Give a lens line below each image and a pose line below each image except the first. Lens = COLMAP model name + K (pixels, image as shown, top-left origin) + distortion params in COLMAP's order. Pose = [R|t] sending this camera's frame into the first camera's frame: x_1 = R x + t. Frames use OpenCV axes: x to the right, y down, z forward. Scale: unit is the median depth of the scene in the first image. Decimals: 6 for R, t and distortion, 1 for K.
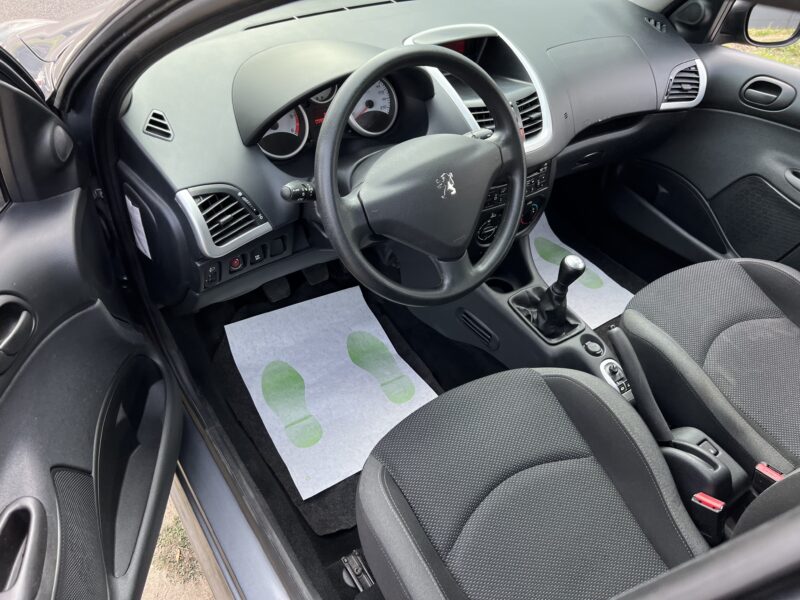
lens RADIAL K [[610.1, 0, 400.5], [0, 610.1, 304.2], [0, 0, 1]] dist [0.058584, -0.051505]
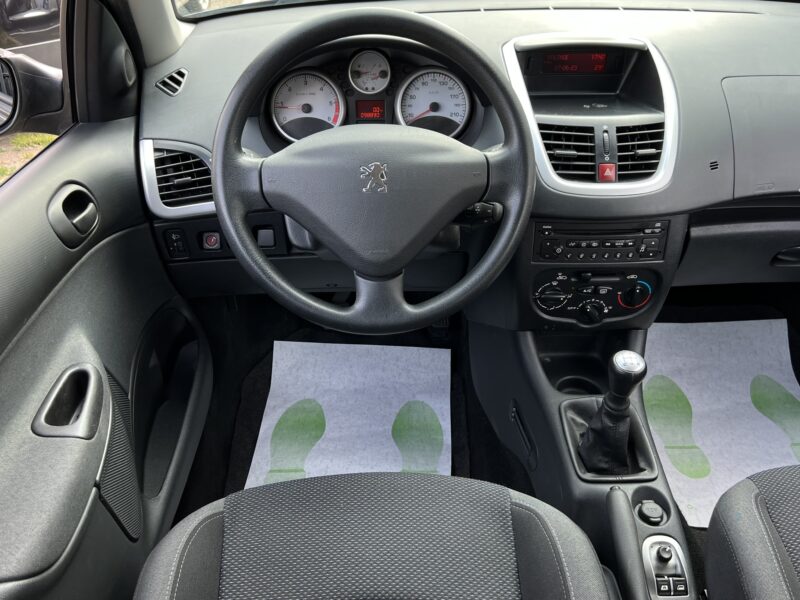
lens RADIAL K [[748.9, 0, 401.4], [0, 748.9, 297.3], [0, 0, 1]] dist [0.042261, 0.000000]
pose [[0.833157, 0.235167, -0.500546, 0.393132], [-0.320641, 0.942845, -0.090738, 0.015265], [0.450598, 0.236095, 0.860942, 0.148014]]
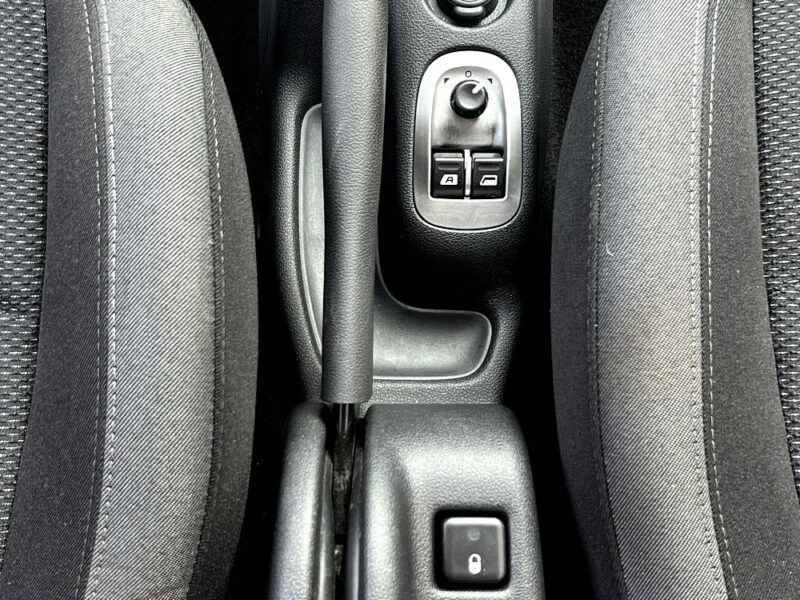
lens RADIAL K [[1124.3, 0, 400.9], [0, 1124.3, 303.9], [0, 0, 1]] dist [0.078795, 0.000000]
pose [[0.812200, 0.509856, -0.283510, 0.434601], [-0.348053, 0.813512, 0.465894, -0.023341], [0.468177, -0.279722, 0.838192, 0.519107]]
